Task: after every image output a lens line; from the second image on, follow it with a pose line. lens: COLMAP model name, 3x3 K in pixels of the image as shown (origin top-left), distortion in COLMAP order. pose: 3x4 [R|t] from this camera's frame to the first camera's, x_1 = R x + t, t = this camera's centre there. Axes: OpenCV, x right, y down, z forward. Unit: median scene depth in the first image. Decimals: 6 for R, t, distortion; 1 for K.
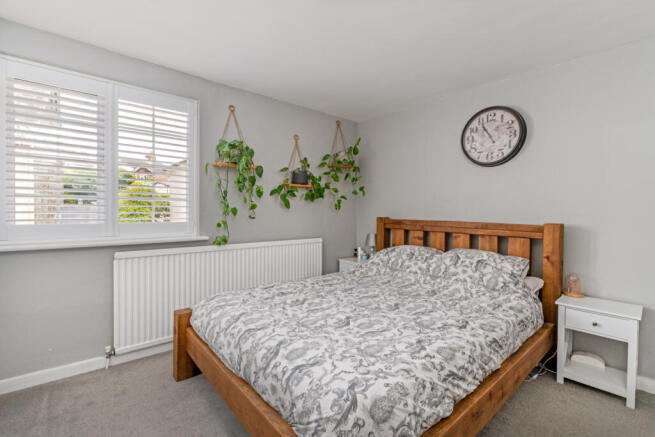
lens RADIAL K [[294.0, 0, 327.5], [0, 294.0, 218.5], [0, 0, 1]] dist [-0.038554, -0.000056]
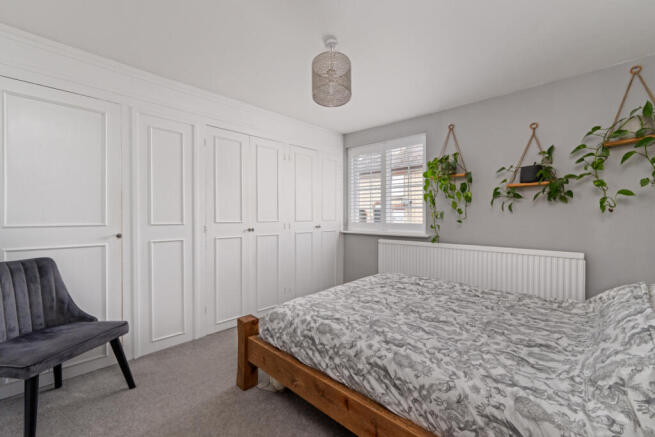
lens RADIAL K [[277.4, 0, 327.5], [0, 277.4, 218.5], [0, 0, 1]] dist [0.009503, 0.000229]
pose [[0.108189, 0.004476, -0.994120, 0.773649], [-0.020767, 0.999782, 0.002241, -0.005447], [0.993913, 0.020403, 0.108259, 0.423125]]
